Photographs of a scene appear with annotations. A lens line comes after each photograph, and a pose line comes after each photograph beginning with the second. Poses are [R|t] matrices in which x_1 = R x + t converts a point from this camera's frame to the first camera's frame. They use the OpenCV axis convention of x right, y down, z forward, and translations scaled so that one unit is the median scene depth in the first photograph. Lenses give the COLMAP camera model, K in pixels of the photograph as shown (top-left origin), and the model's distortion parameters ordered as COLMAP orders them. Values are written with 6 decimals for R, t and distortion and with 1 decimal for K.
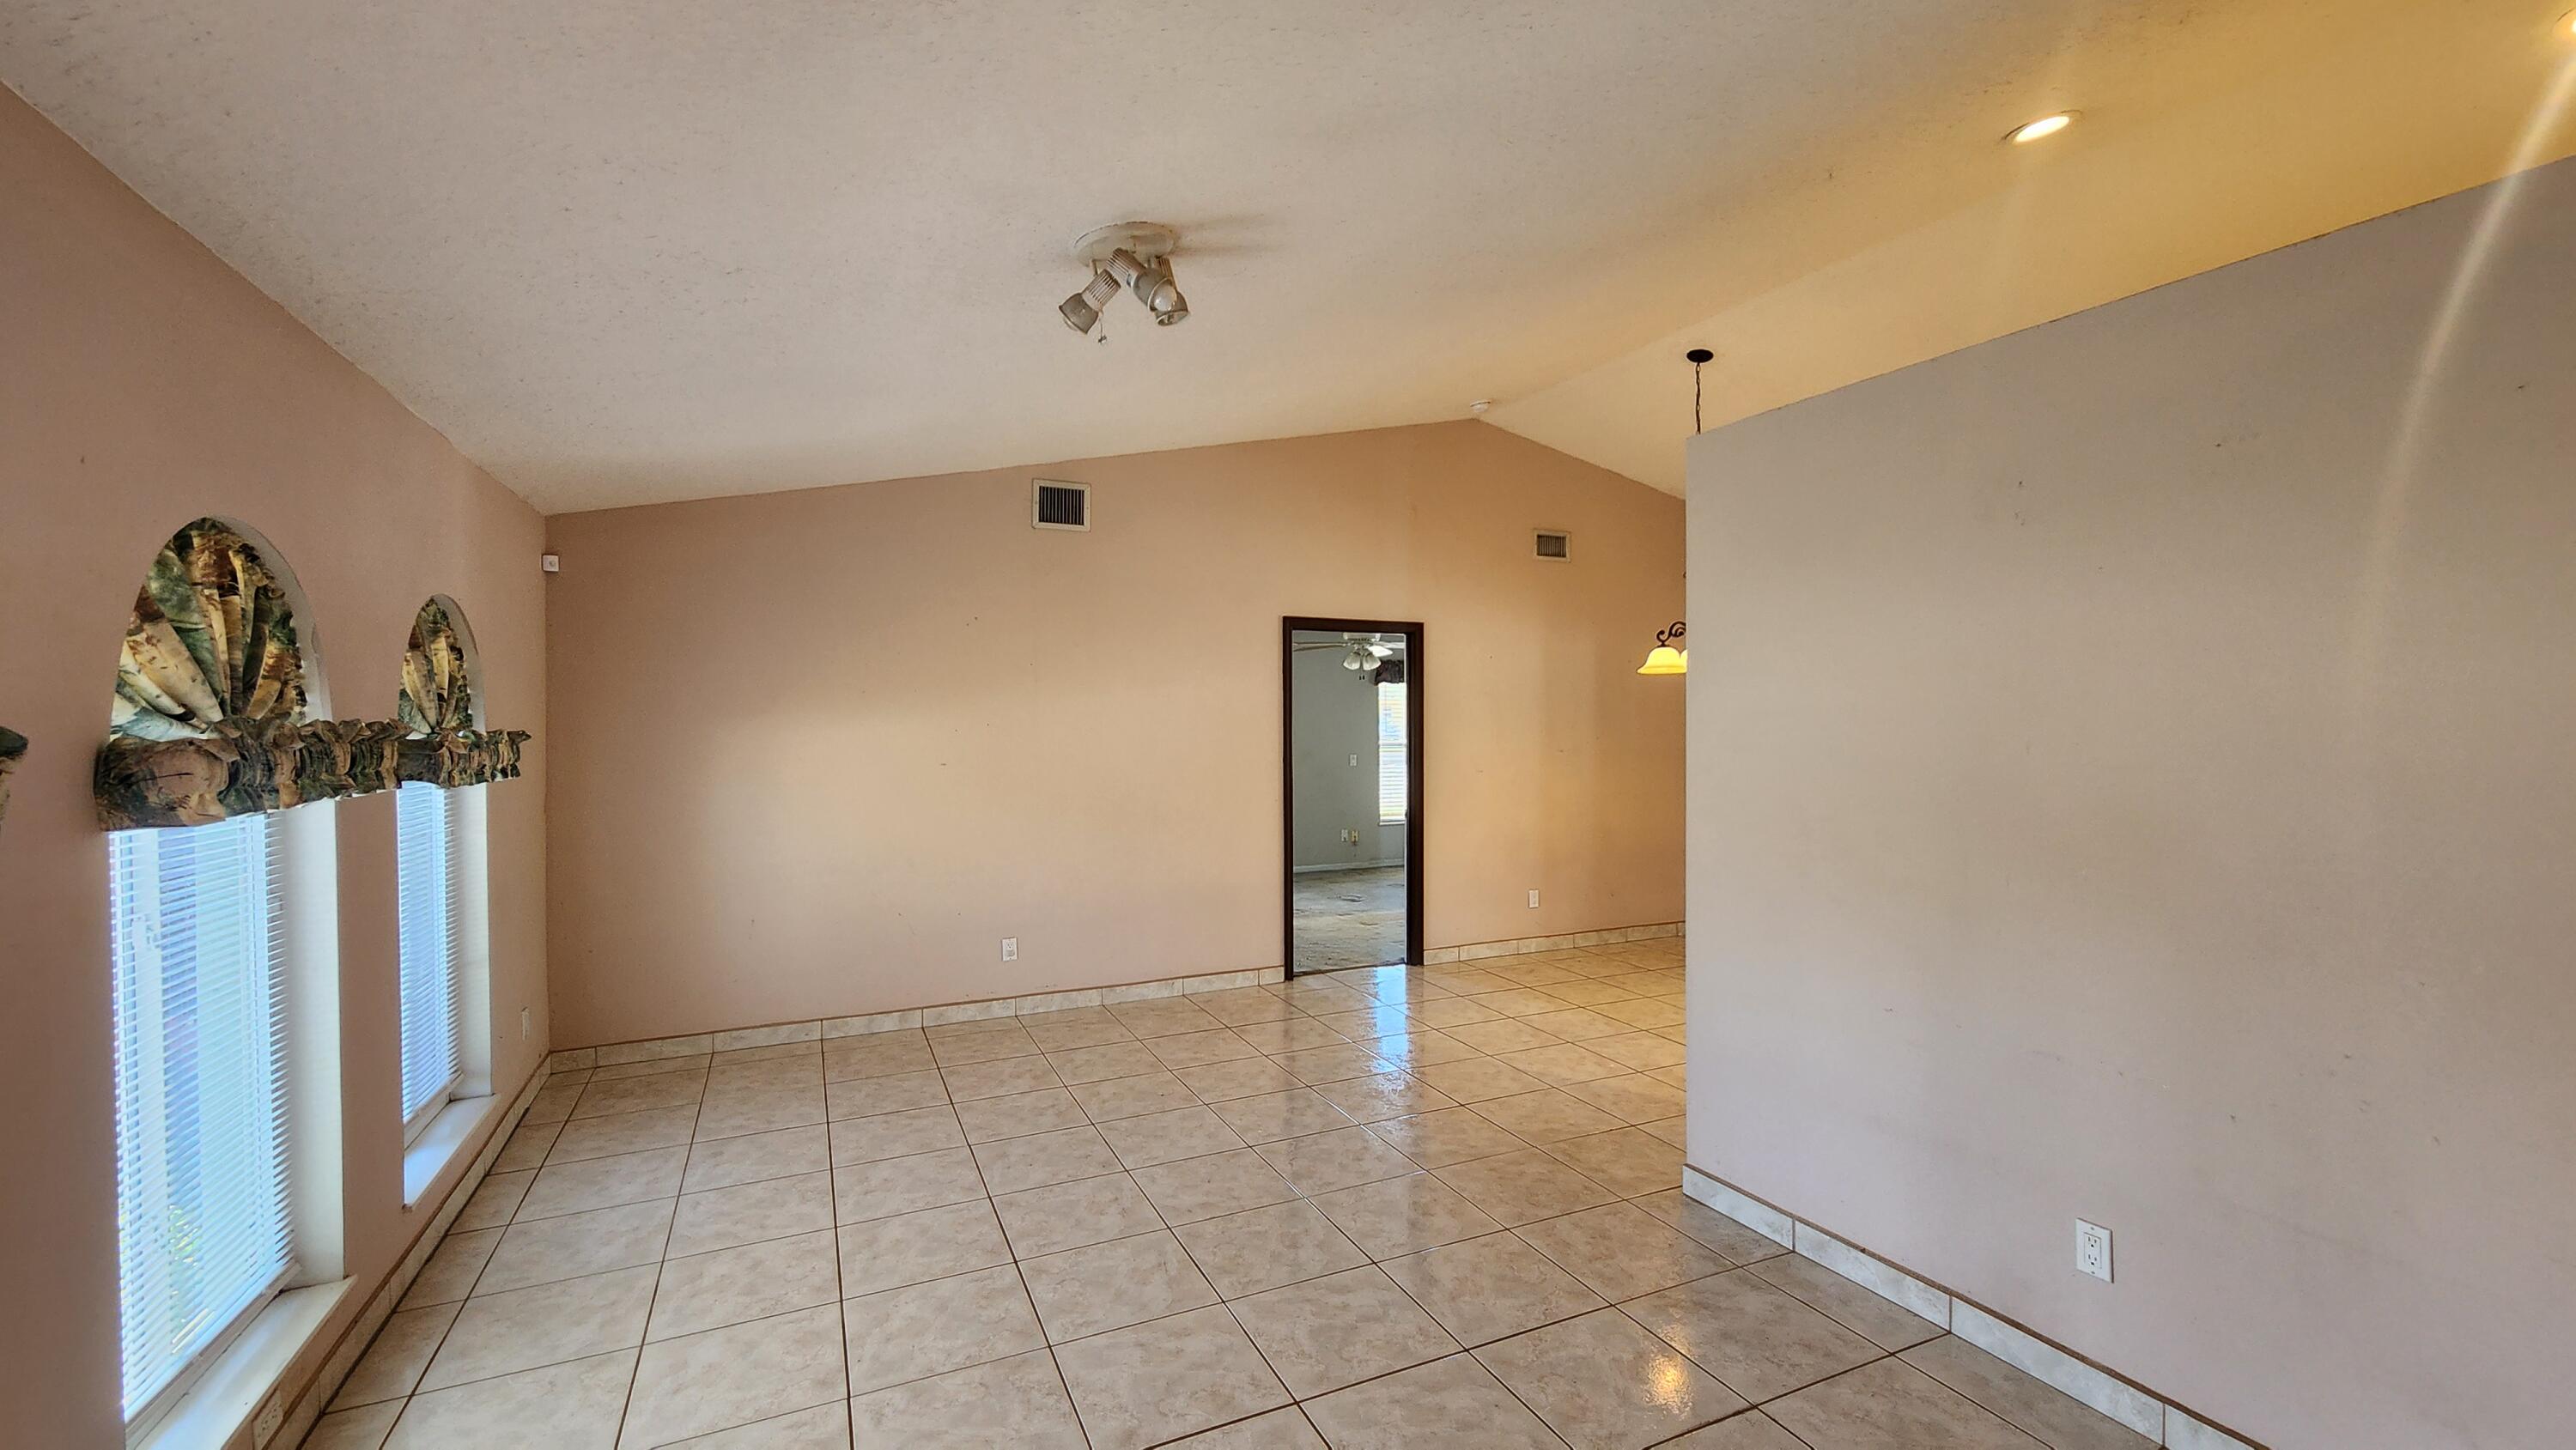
lens RADIAL K [[1074.9, 0, 1303.7], [0, 1074.9, 731.7], [0, 0, 1]] dist [0.000306, -0.000064]
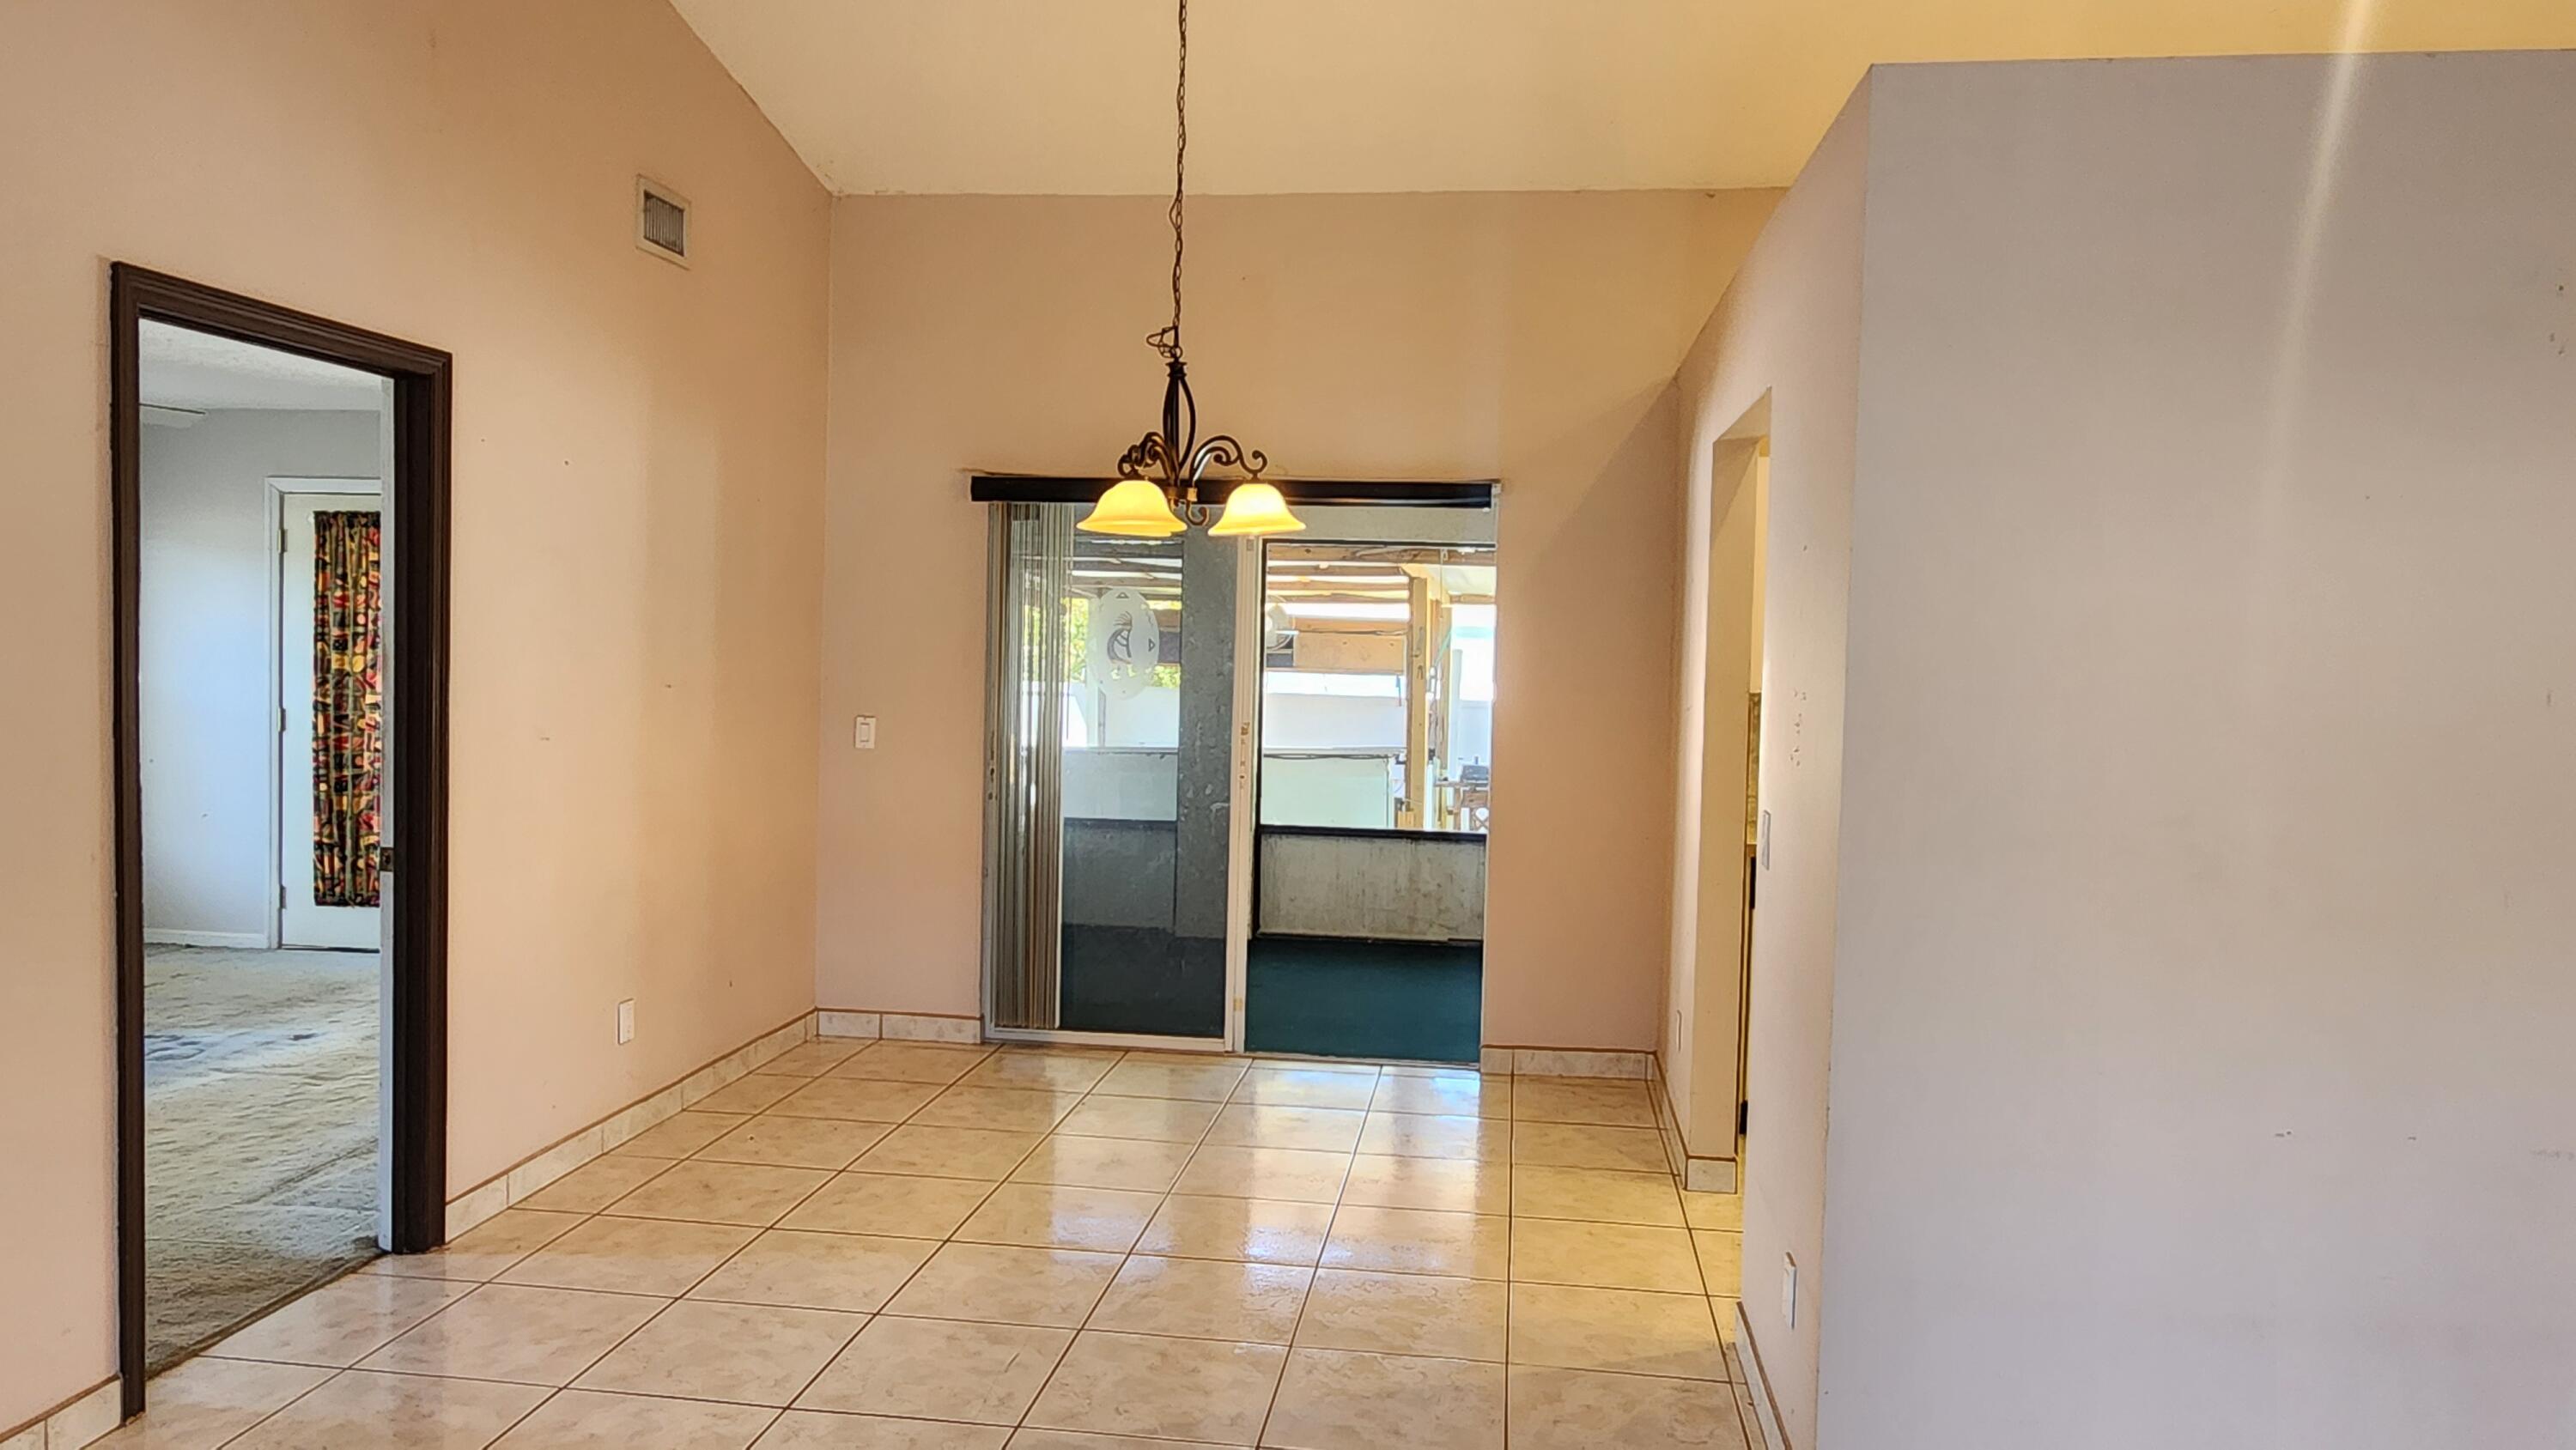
lens RADIAL K [[1692.2, 0, 1297.2], [0, 1692.2, 715.5], [0, 0, 1]] dist [-0.004812, -0.002940]
pose [[0.530572, -0.023560, 0.847313, -0.234193], [-0.014585, 0.999212, 0.036916, 0.000312], [-0.847515, -0.031945, 0.529810, 0.419386]]
